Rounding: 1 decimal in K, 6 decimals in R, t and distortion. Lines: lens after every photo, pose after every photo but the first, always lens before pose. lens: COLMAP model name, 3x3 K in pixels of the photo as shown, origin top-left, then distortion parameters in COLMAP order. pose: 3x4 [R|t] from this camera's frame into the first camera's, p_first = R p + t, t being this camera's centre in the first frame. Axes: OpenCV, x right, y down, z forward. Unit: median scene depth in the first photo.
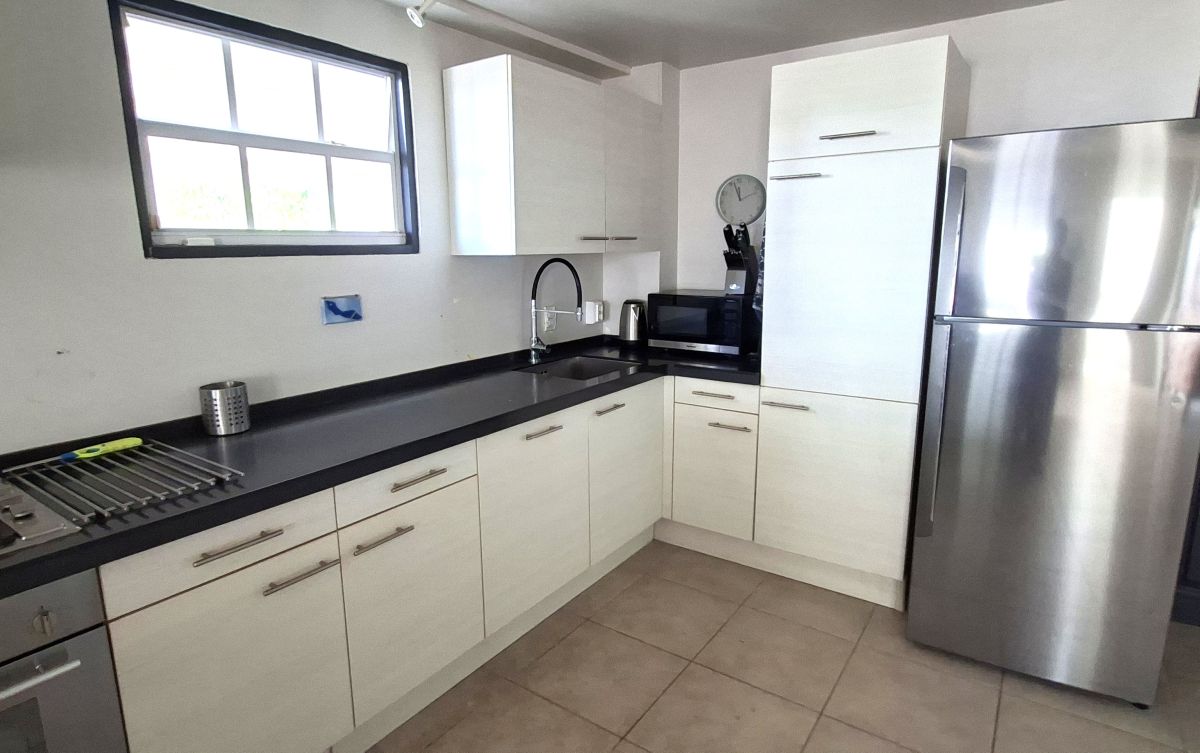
lens RADIAL K [[656.6, 0, 594.2], [0, 656.6, 370.3], [0, 0, 1]] dist [0.001372, 0.000442]
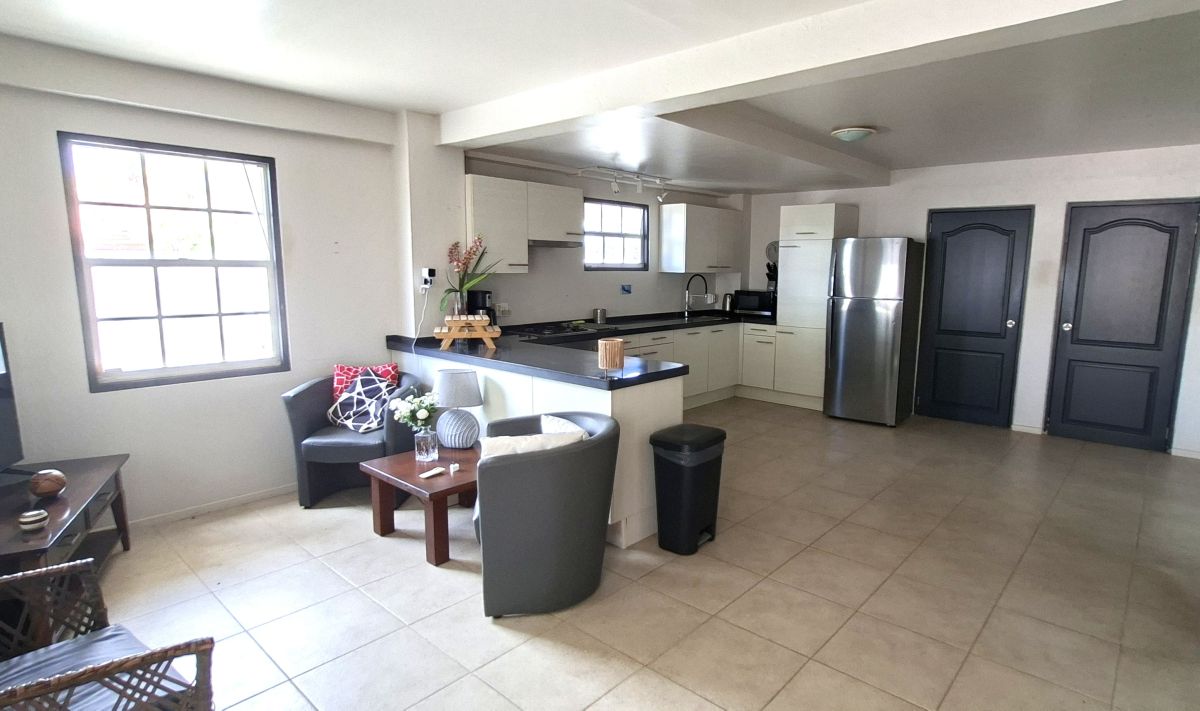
lens RADIAL K [[610.6, 0, 643.8], [0, 610.6, 356.0], [0, 0, 1]] dist [-0.000144, 0.002132]
pose [[0.994570, 0.032576, -0.098839, -0.020244], [-0.036976, 0.998390, -0.043019, 0.249902], [0.097278, 0.046440, 0.994173, -1.328914]]
